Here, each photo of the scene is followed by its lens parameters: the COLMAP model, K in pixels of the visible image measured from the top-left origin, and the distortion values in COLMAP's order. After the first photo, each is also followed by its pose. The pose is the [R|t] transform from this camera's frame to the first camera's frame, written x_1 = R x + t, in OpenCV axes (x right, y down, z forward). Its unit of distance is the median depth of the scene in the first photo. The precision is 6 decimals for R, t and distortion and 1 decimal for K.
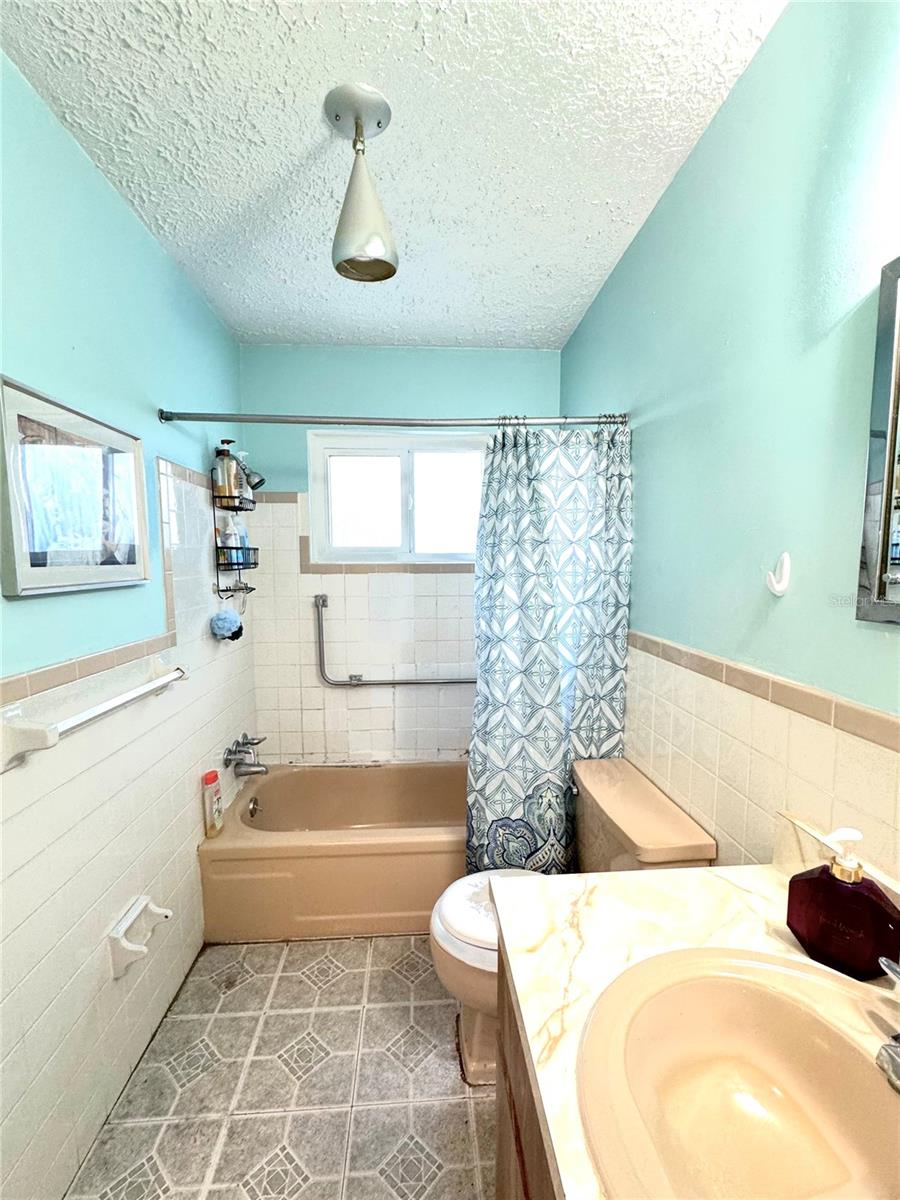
lens RADIAL K [[516.5, 0, 451.3], [0, 516.5, 609.6], [0, 0, 1]] dist [-0.008625, 0.000853]
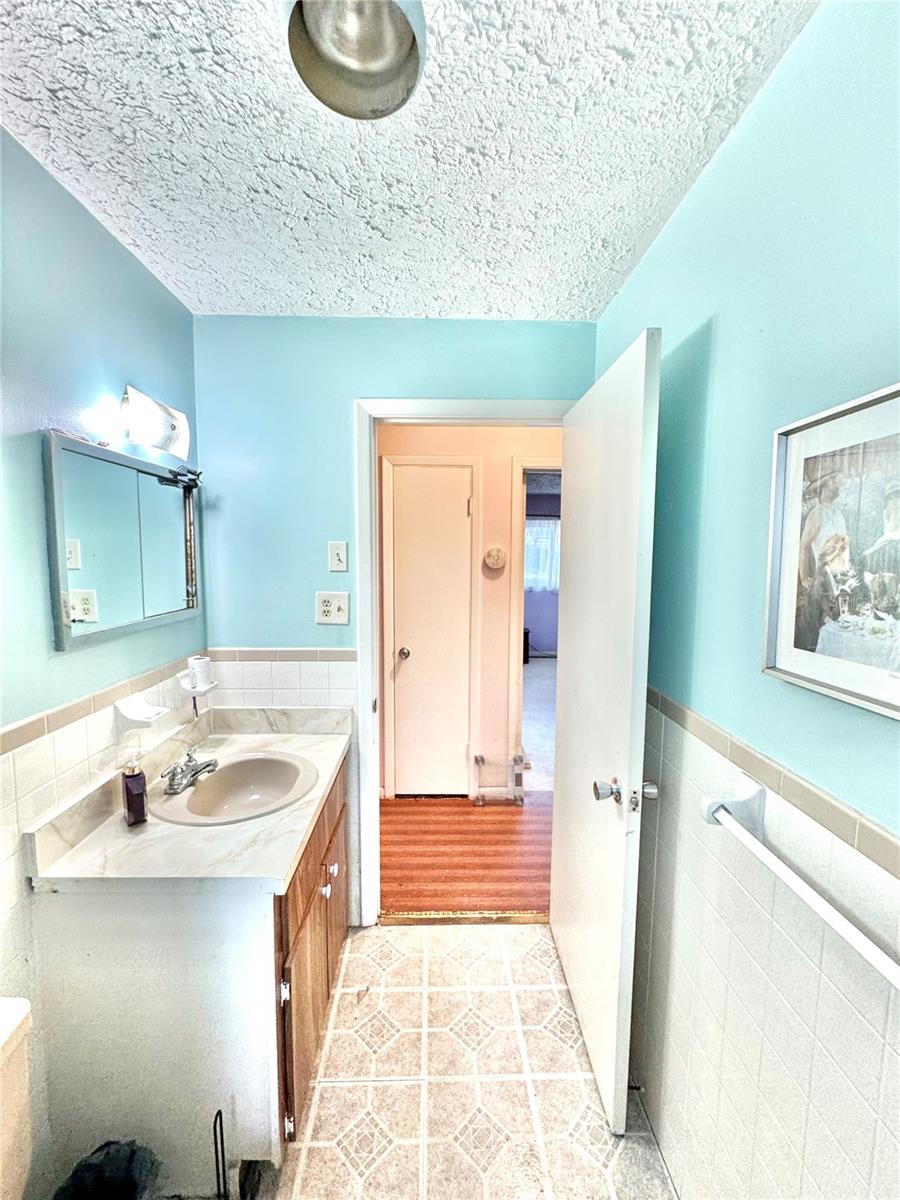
lens RADIAL K [[473.0, 0, 453.5], [0, 473.0, 599.3], [0, 0, 1]] dist [-0.006177, -0.000033]
pose [[-0.998101, -0.012435, 0.060329, -0.304181], [-0.001000, 0.982553, 0.185980, -0.270448], [-0.061589, 0.185567, -0.980700, 1.610017]]
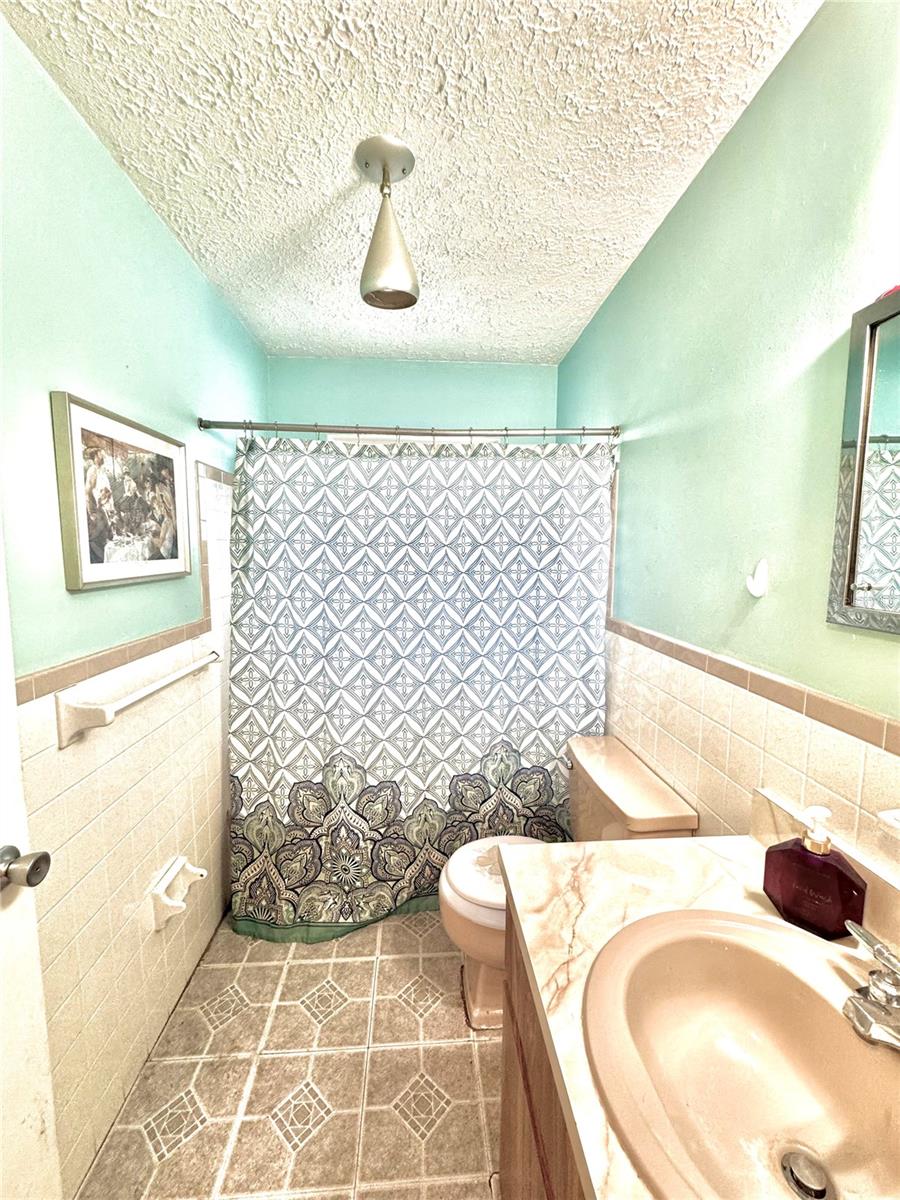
lens RADIAL K [[473.0, 0, 450.5], [0, 473.0, 593.3], [0, 0, 1]] dist [-0.006177, -0.000033]
pose [[0.999952, 0.009793, 0.000299, -0.029566], [-0.009793, 0.999952, -0.000632, -0.023298], [-0.000305, 0.000629, 1.000000, -0.027255]]
